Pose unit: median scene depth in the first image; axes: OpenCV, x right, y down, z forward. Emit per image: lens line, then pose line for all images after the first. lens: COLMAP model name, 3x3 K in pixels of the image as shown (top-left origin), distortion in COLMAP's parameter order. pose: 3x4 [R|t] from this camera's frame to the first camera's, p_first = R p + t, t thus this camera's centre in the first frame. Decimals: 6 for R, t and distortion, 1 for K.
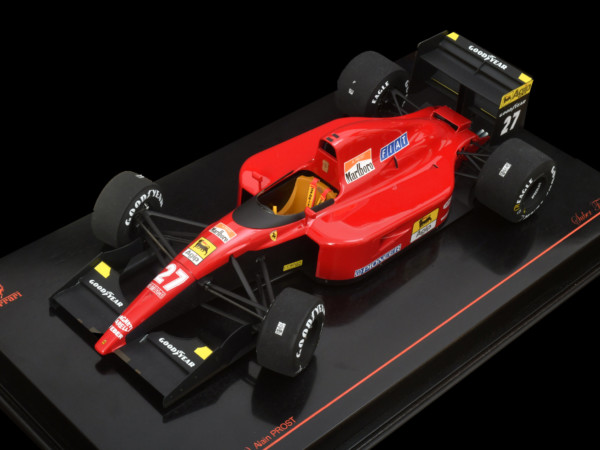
lens RADIAL K [[1154.3, 0, 300.0], [0, 1154.3, 225.0], [0, 0, 1]] dist [0.045938, 0.161003]
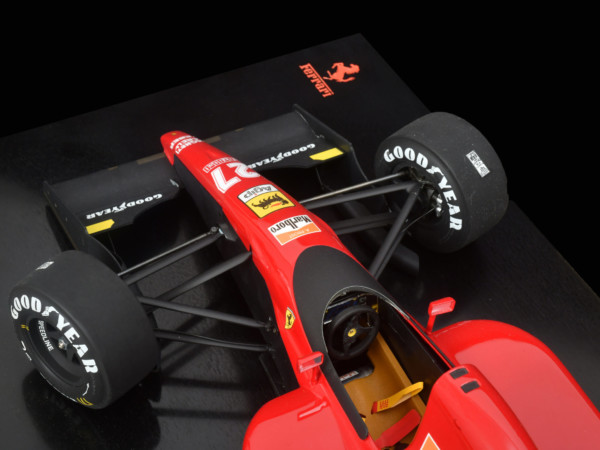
lens RADIAL K [[1235.5, 0, 300.0], [0, 1235.5, 225.0], [0, 0, 1]] dist [-0.008901, 0.079322]
pose [[-0.260638, 0.627842, -0.733405, 0.352913], [-0.700843, 0.399424, 0.590999, -0.335926], [0.663993, 0.668038, 0.335913, 0.805519]]
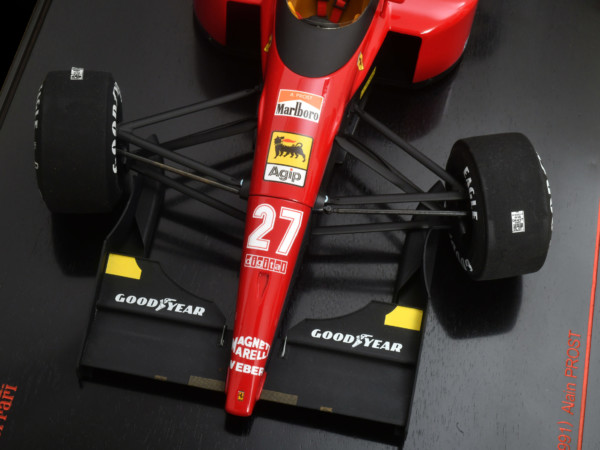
lens RADIAL K [[1235.5, 0, 300.0], [0, 1235.5, 225.0], [0, 0, 1]] dist [-0.008901, 0.079322]
pose [[0.826812, -0.505323, 0.247043, -0.238442], [0.383247, 0.827586, 0.410151, -0.185179], [-0.411708, -0.244439, 0.877921, 0.474249]]
